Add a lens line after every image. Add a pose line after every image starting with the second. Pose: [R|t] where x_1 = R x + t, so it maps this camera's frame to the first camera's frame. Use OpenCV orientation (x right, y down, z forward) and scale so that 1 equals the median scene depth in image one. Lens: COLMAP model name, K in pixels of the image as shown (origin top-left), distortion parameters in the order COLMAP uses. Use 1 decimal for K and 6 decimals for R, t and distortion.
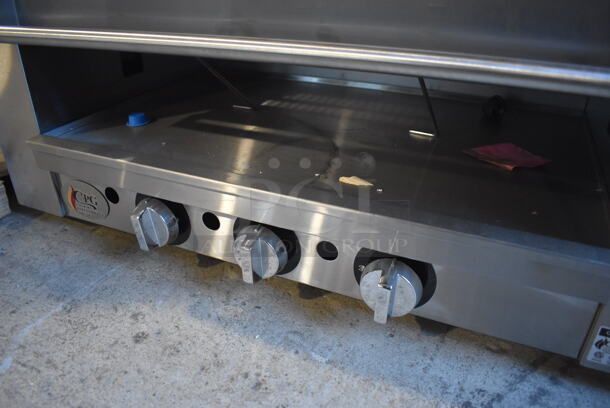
lens RADIAL K [[474.1, 0, 304.5], [0, 474.1, 202.3], [0, 0, 1]] dist [-0.098878, 0.016604]
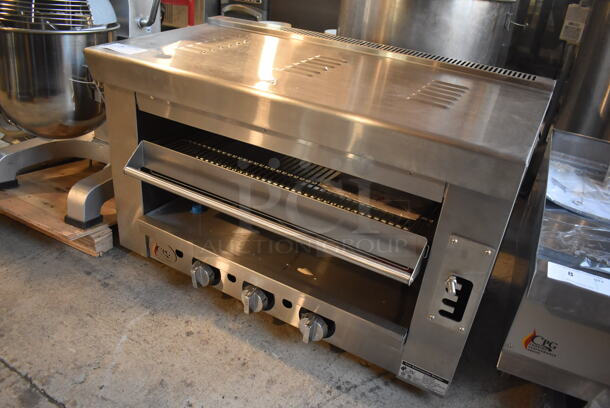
lens RADIAL K [[474.1, 0, 302.4], [0, 474.1, 202.4], [0, 0, 1]] dist [-0.098878, 0.016604]
pose [[0.991159, 0.126269, -0.040734, 0.140204], [-0.126753, 0.991888, -0.009530, -0.314362], [0.039200, 0.014608, 0.999125, -1.010071]]
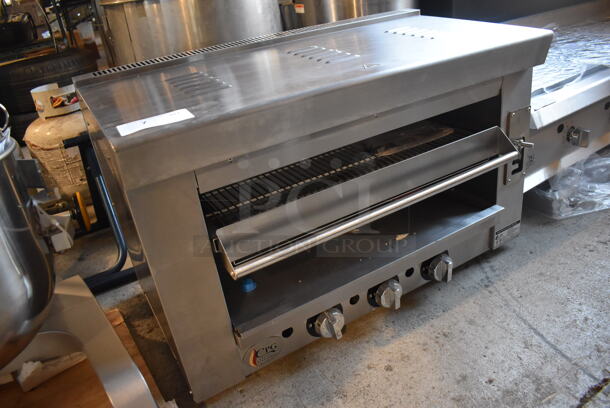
lens RADIAL K [[474.1, 0, 306.6], [0, 474.1, 208.7], [0, 0, 1]] dist [-0.098878, 0.016604]
pose [[0.572436, -0.437973, 0.693179, -1.517596], [0.497721, 0.857429, 0.130727, -0.628700], [-0.651606, 0.270177, 0.708811, -0.233148]]
